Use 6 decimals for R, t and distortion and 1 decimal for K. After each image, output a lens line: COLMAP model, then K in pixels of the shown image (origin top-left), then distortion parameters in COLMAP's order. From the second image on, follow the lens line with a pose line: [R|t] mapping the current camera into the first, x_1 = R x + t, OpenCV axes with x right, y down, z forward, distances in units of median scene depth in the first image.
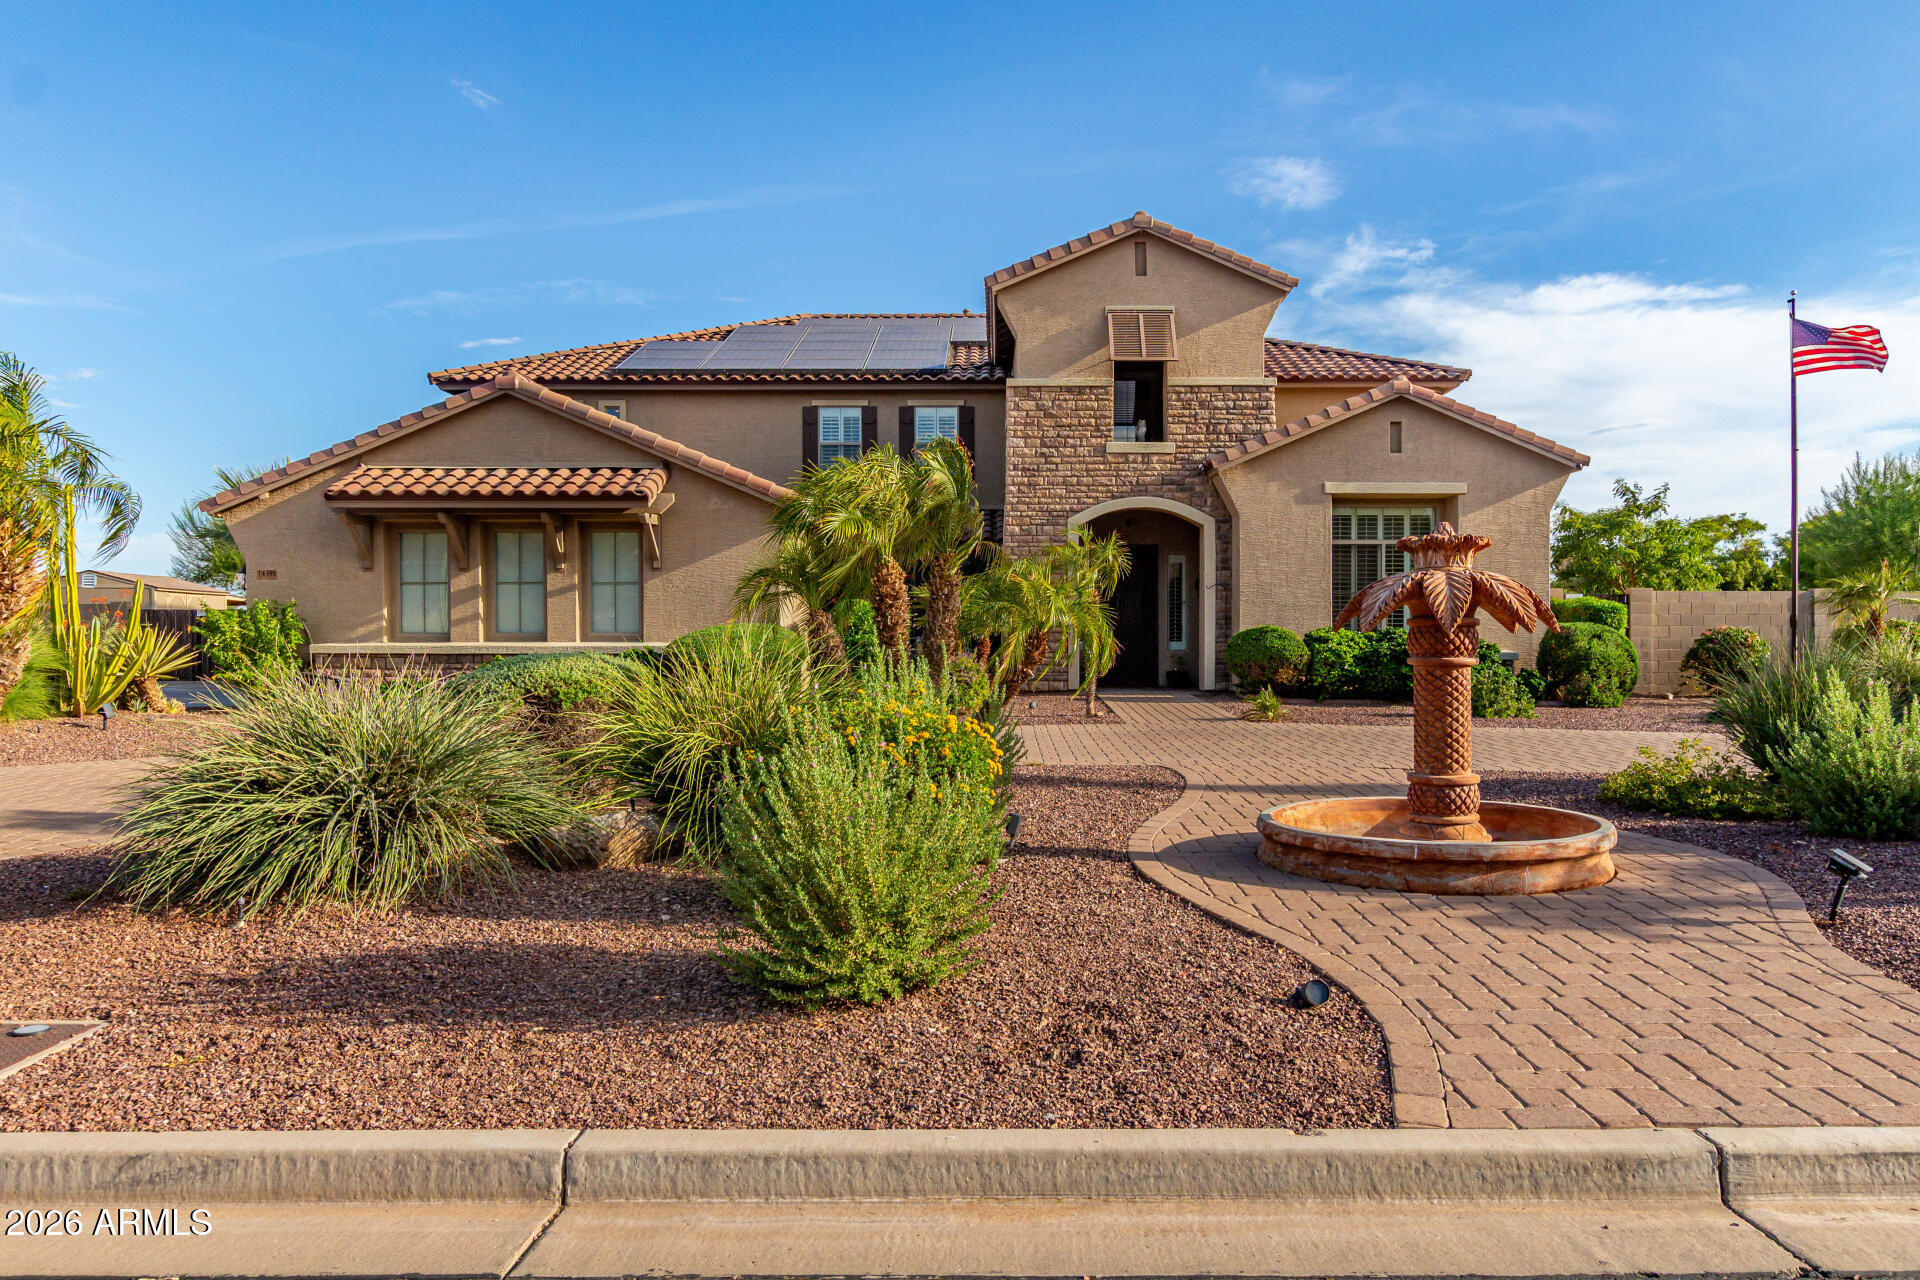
lens RADIAL K [[1364.9, 0, 974.7], [0, 1364.9, 653.8], [0, 0, 1]] dist [-0.007820, -0.006695]
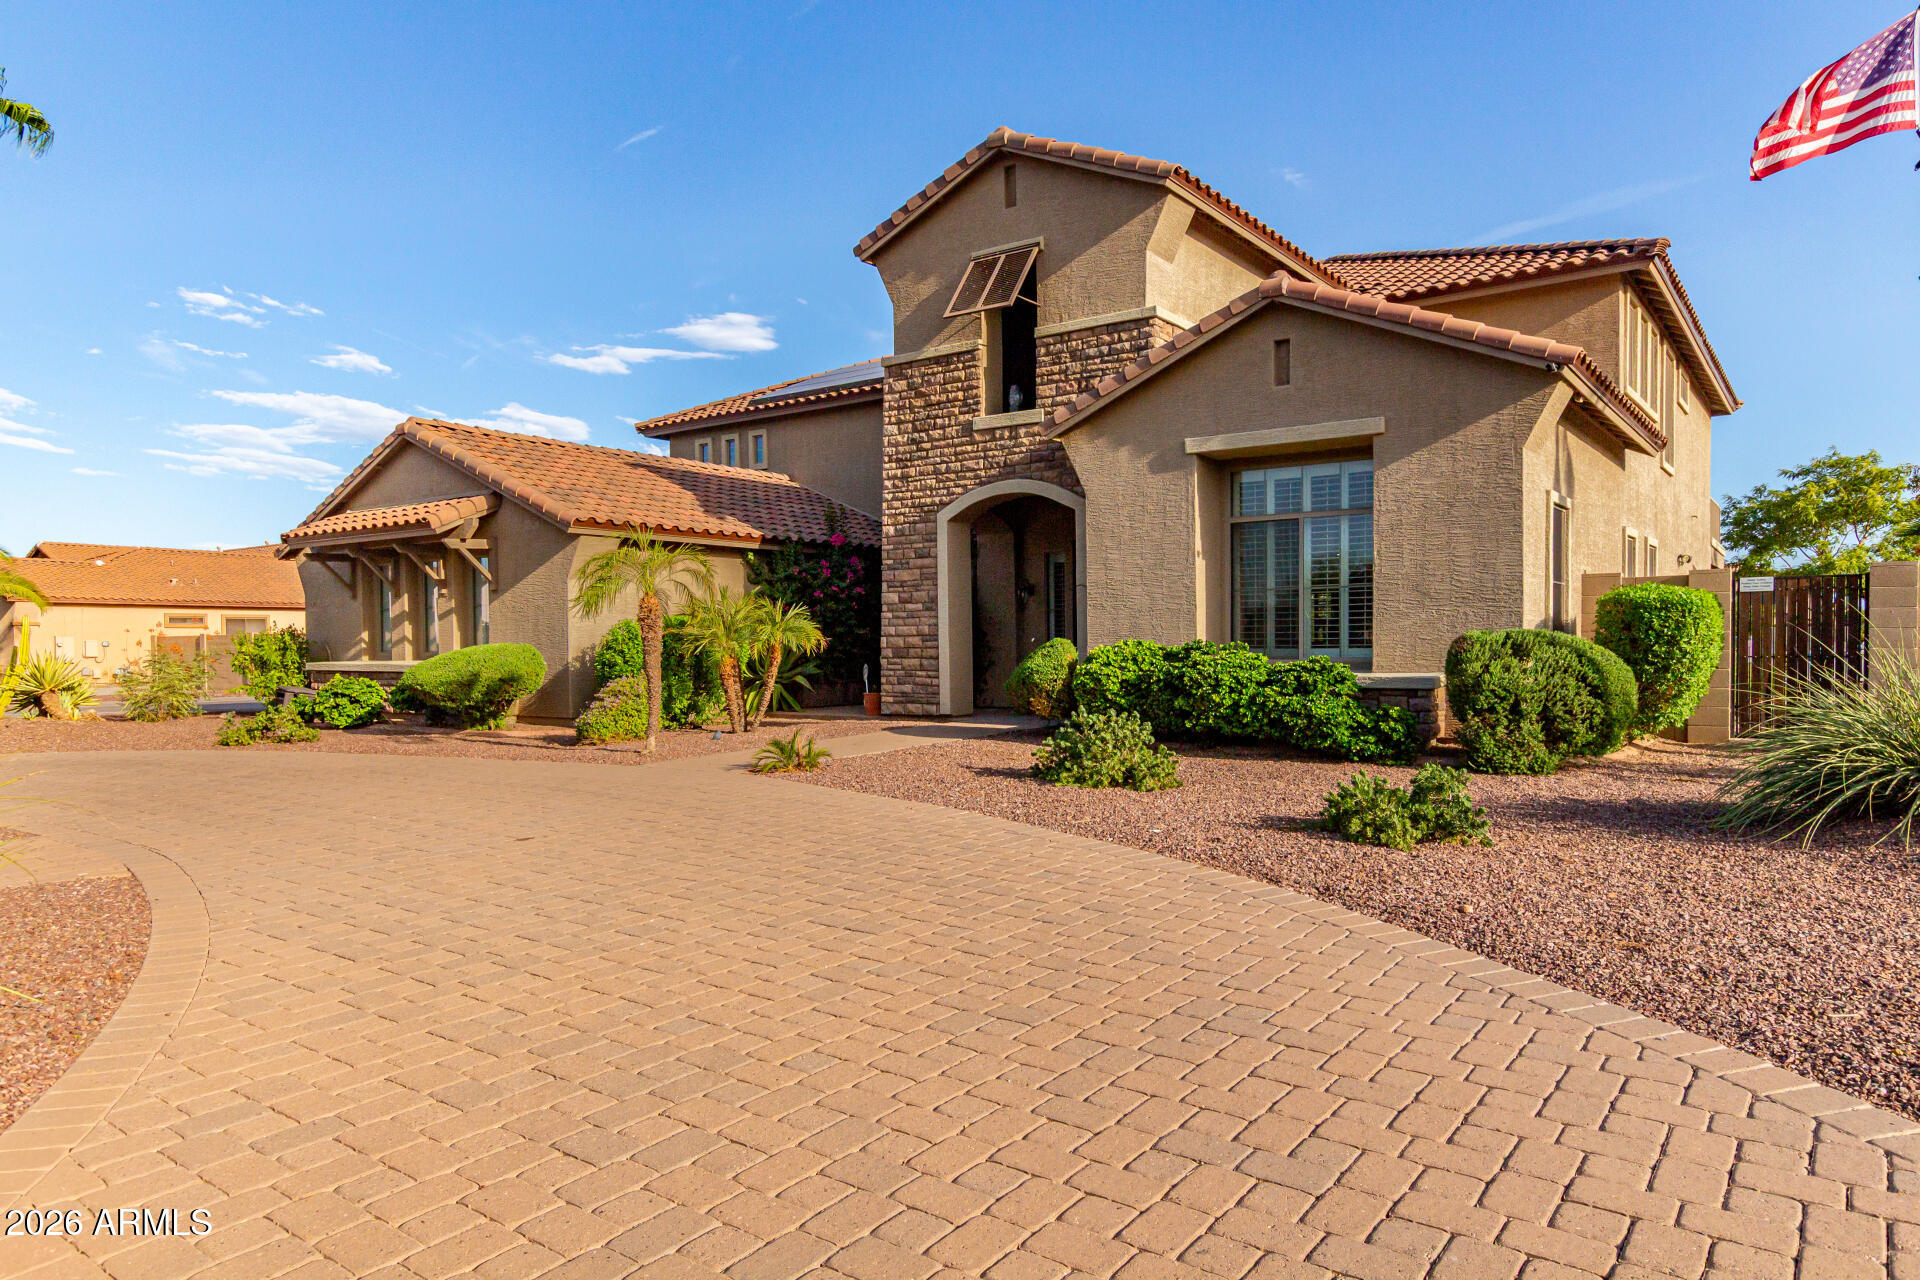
lens RADIAL K [[1245.0, 0, 955.6], [0, 1245.0, 636.7], [0, 0, 1]] dist [0.022333, 0.003002]
pose [[0.802984, -0.010321, -0.595911, 0.537262], [0.001742, 0.999886, -0.014970, -0.010994], [0.595998, 0.010983, 0.802911, 0.387944]]
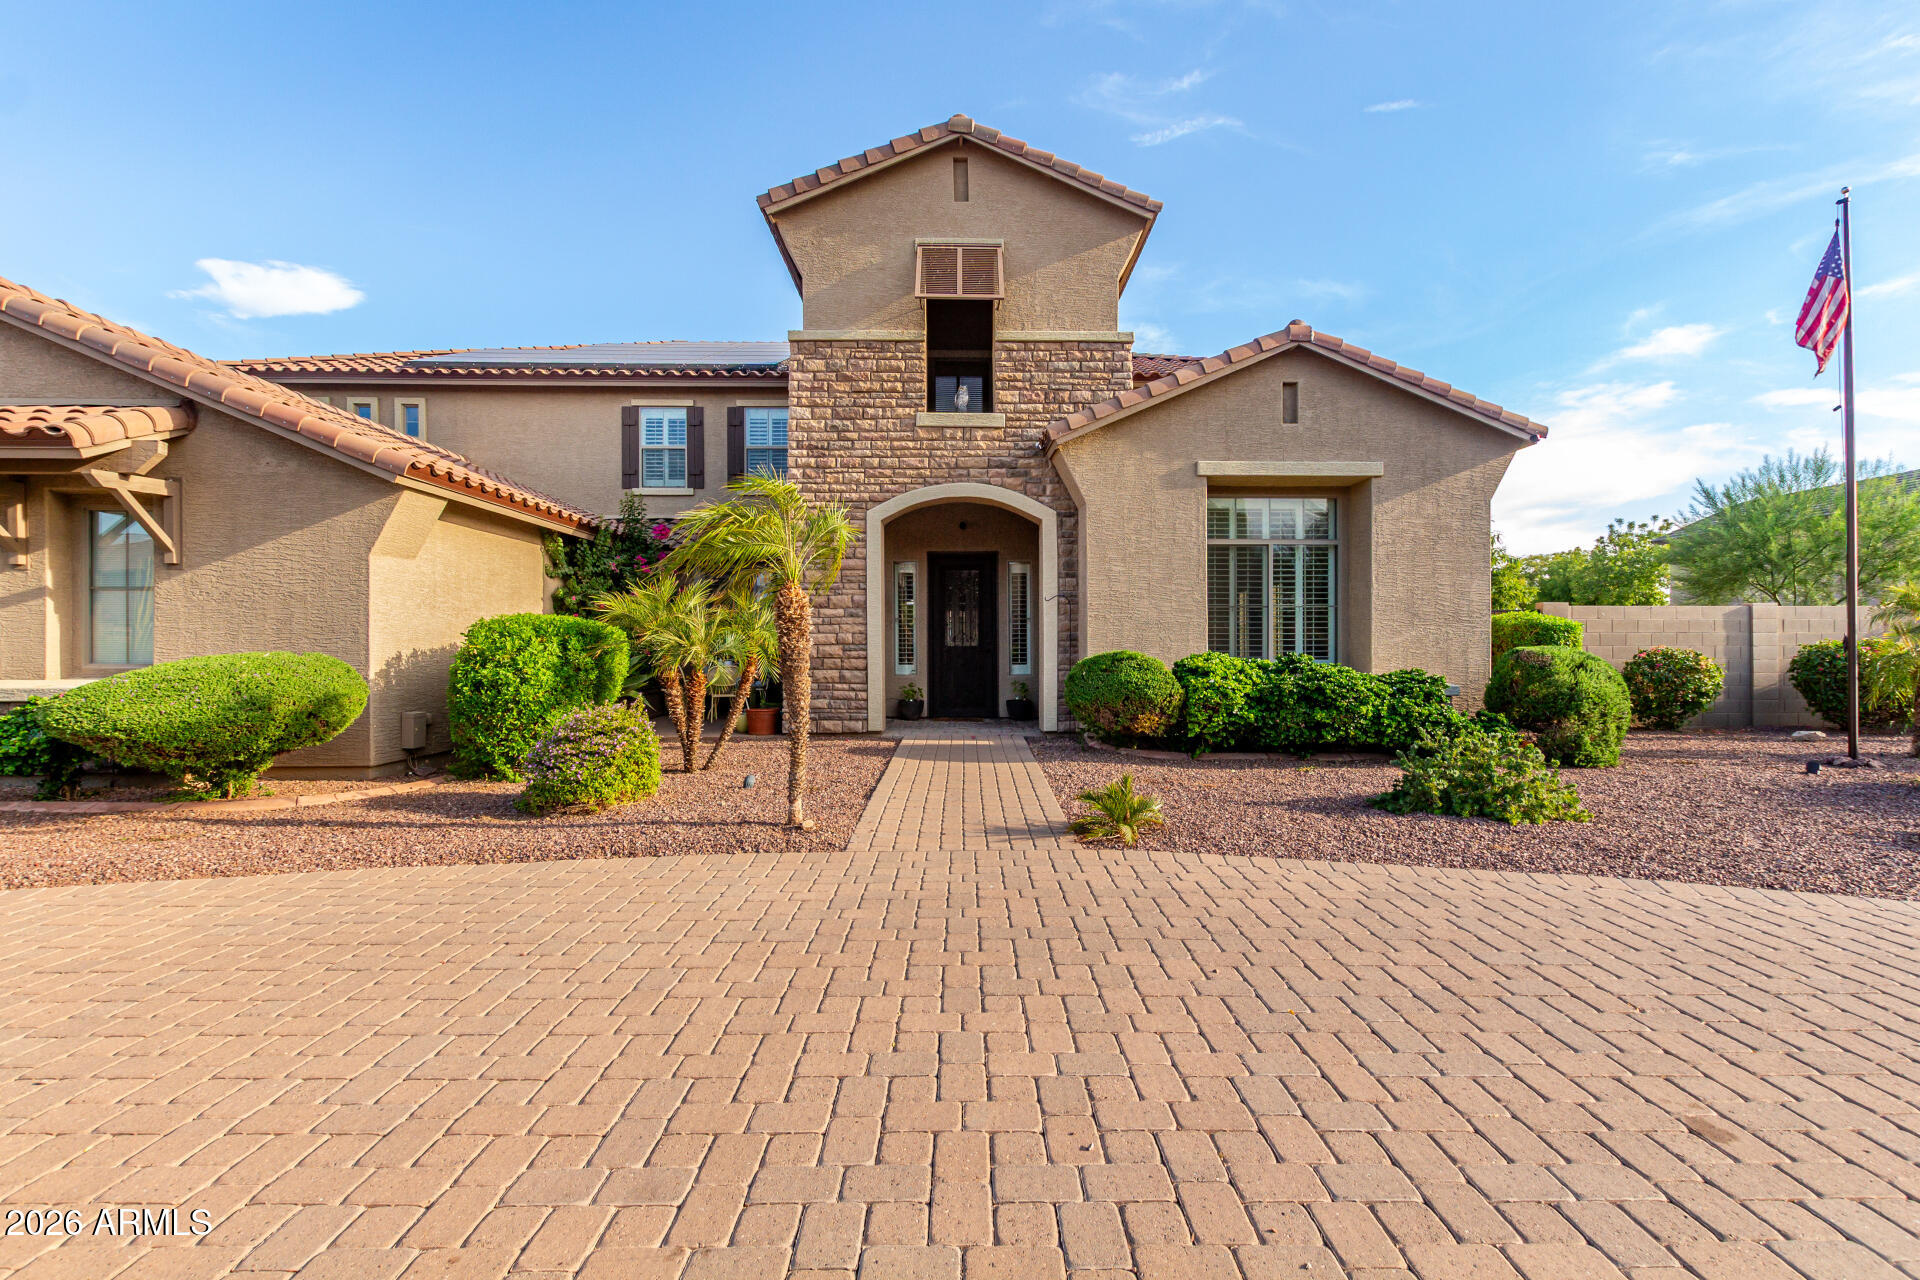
lens RADIAL K [[860.3, 0, 968.1], [0, 860.3, 640.6], [0, 0, 1]] dist [0.001936, 0.000123]
pose [[0.999702, -0.000494, 0.024386, 0.113855], [0.000866, 0.999884, -0.015232, -0.017875], [-0.024376, 0.015248, 0.999587, 0.511603]]
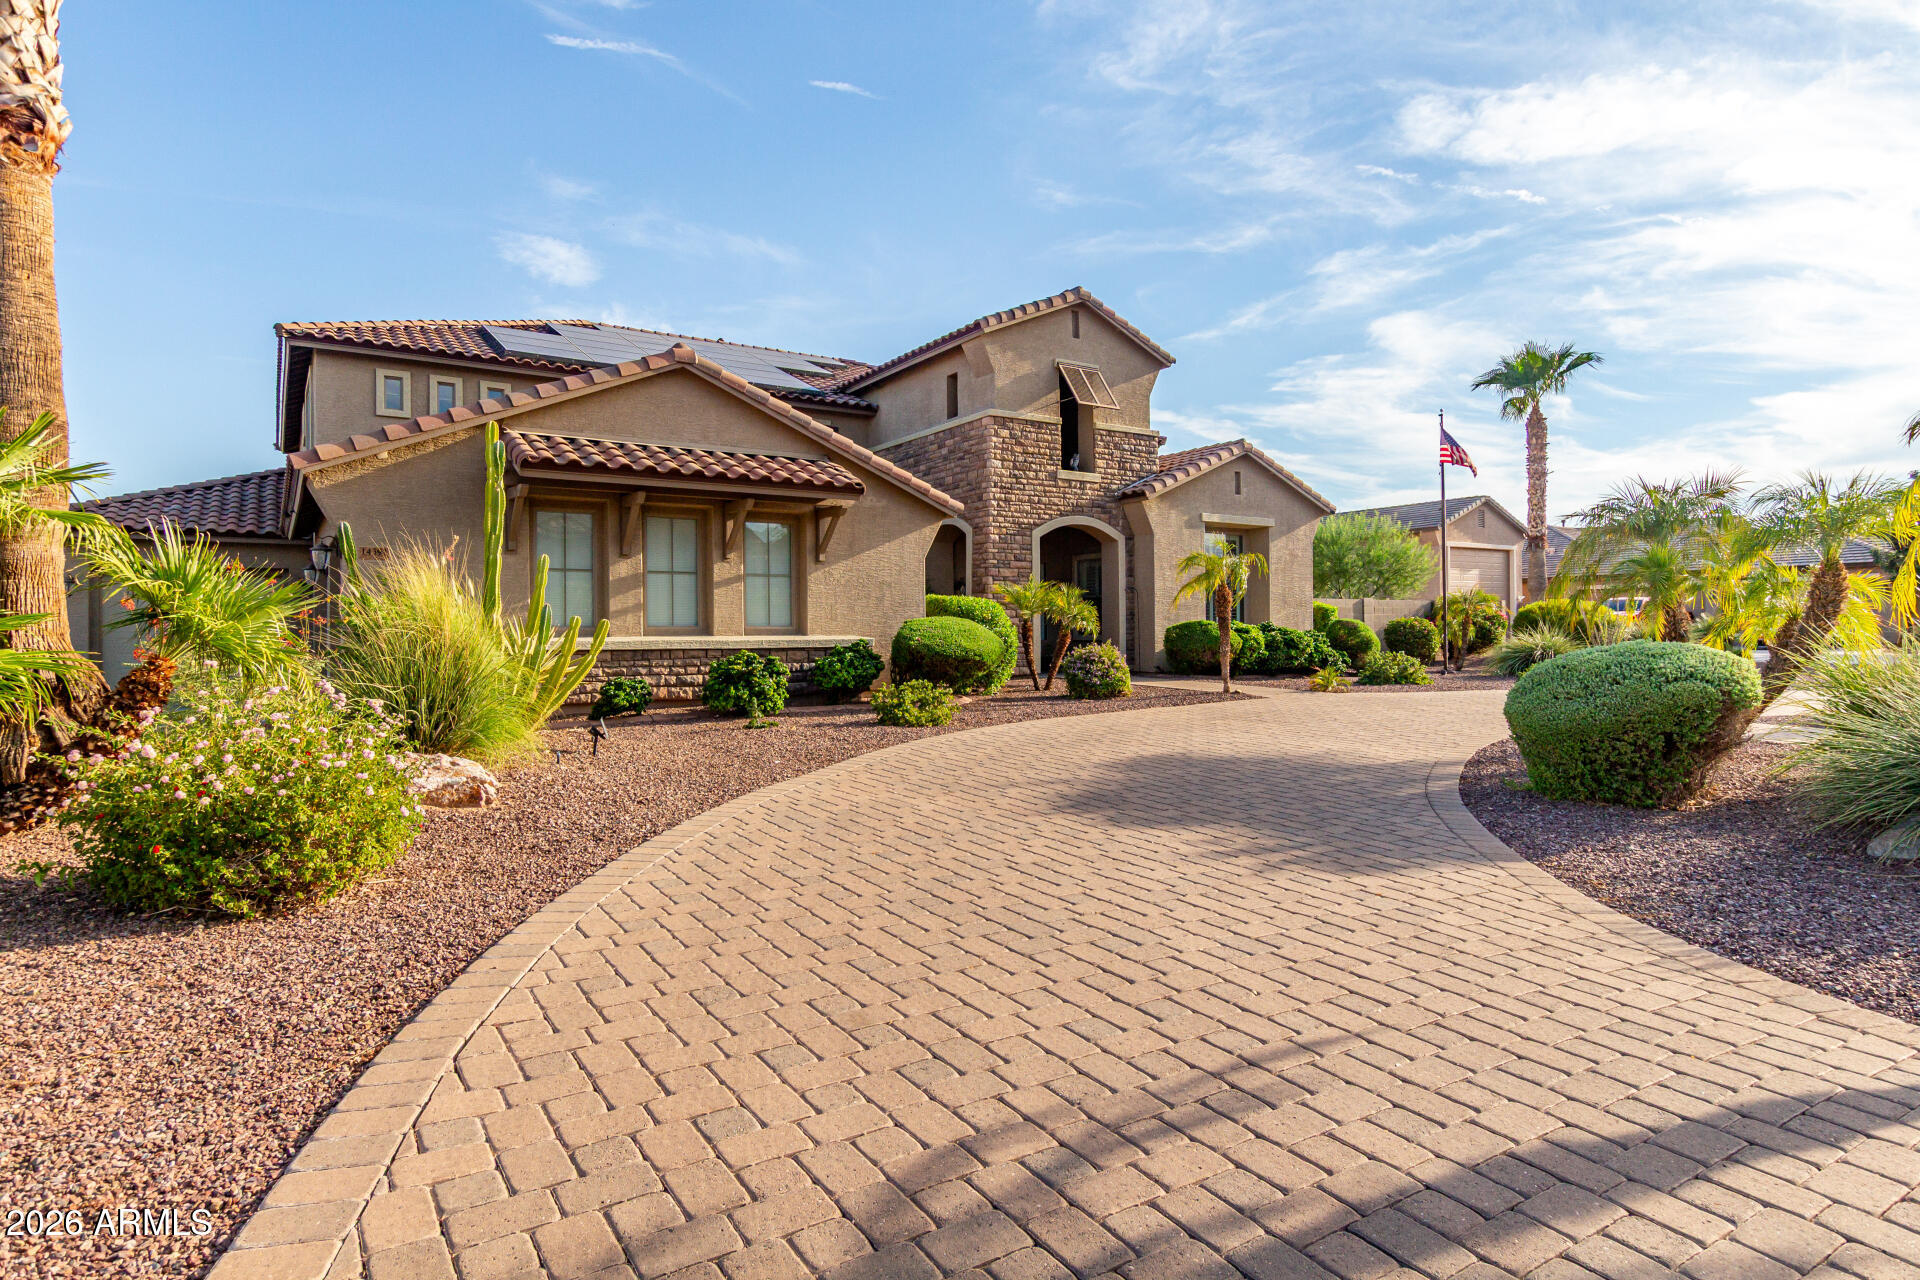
lens RADIAL K [[1080.8, 0, 952.1], [0, 1080.8, 624.6], [0, 0, 1]] dist [0.002955, -0.007066]
pose [[0.835435, 0.000658, 0.549589, -0.512022], [0.009862, 0.999820, -0.016187, -0.002066], [-0.549501, 0.018943, 0.835278, 0.248280]]
